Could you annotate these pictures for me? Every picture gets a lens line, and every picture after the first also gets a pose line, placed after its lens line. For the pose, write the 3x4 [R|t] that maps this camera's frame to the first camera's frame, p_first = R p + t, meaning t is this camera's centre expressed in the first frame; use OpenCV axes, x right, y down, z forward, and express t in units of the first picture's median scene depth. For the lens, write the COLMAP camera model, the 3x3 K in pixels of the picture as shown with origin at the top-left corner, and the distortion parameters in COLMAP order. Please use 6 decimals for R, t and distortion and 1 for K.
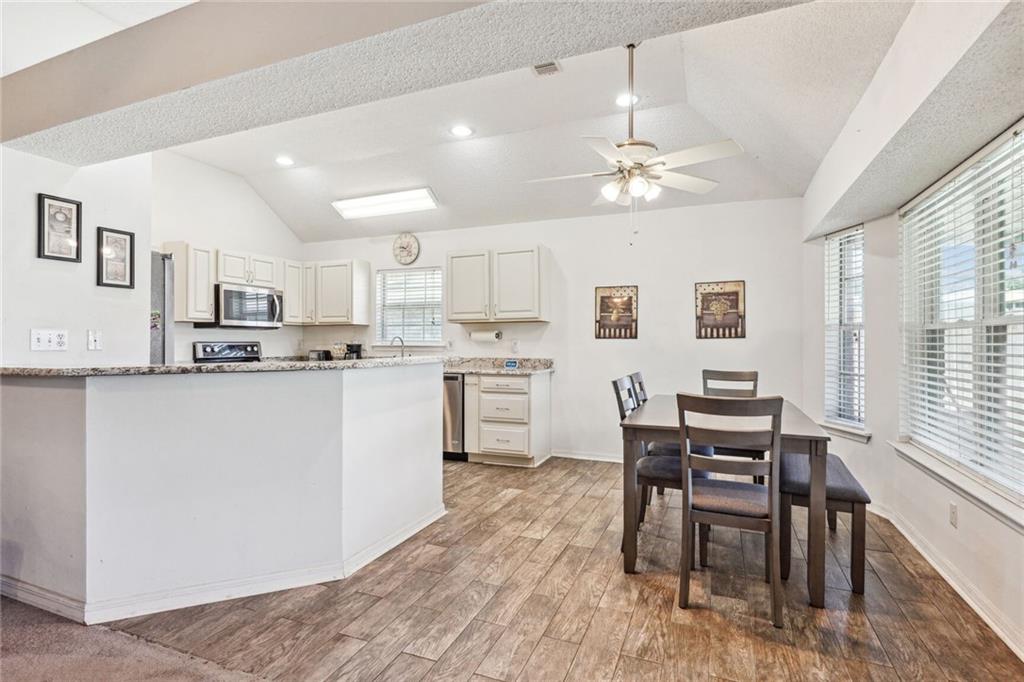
lens RADIAL K [[499.6, 0, 511.0], [0, 499.6, 339.4], [0, 0, 1]] dist [0.001228, -0.001054]
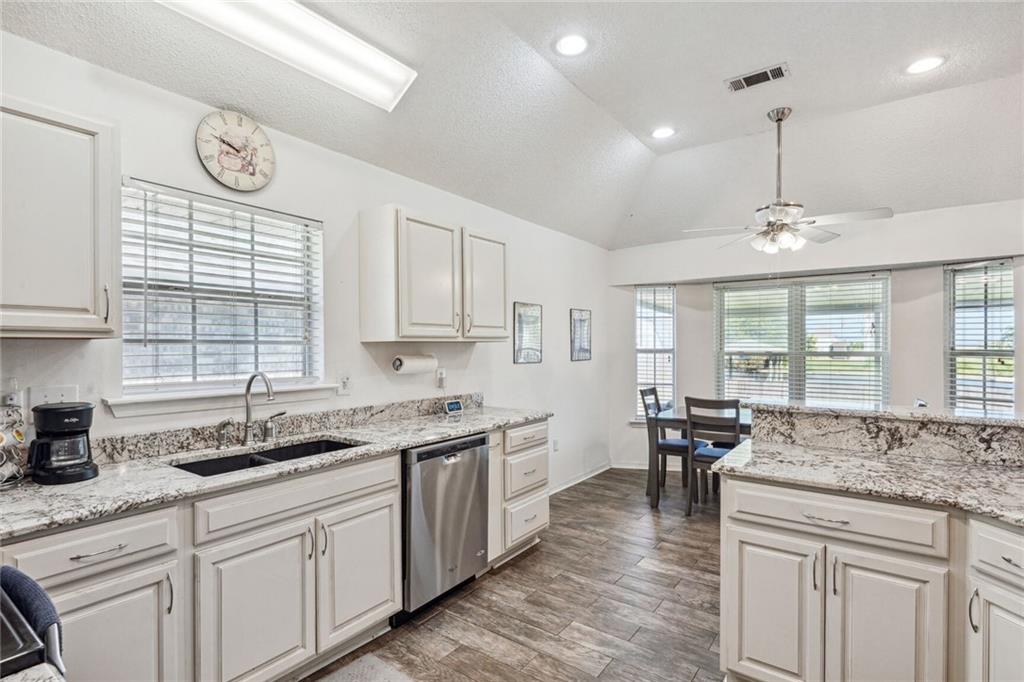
lens RADIAL K [[499.6, 0, 507.4], [0, 499.6, 348.1], [0, 0, 1]] dist [0.001228, -0.001054]
pose [[0.243329, -0.001032, 0.969943, -0.708959], [0.001528, 0.999999, 0.000680, -0.030750], [-0.969943, 0.001317, 0.243330, 0.896386]]
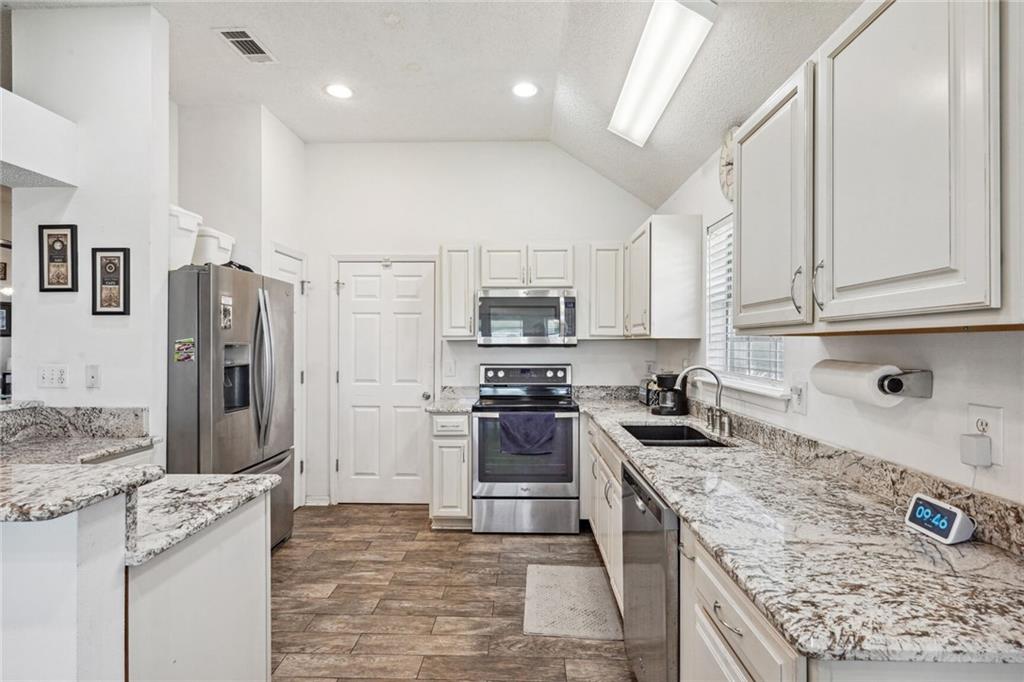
lens RADIAL K [[499.6, 0, 513.3], [0, 499.6, 342.9], [0, 0, 1]] dist [0.001228, -0.001054]
pose [[0.361629, 0.000206, -0.932322, 0.166696], [0.005341, 0.999983, 0.002293, -0.035370], [0.932307, -0.005809, 0.361622, 0.859534]]
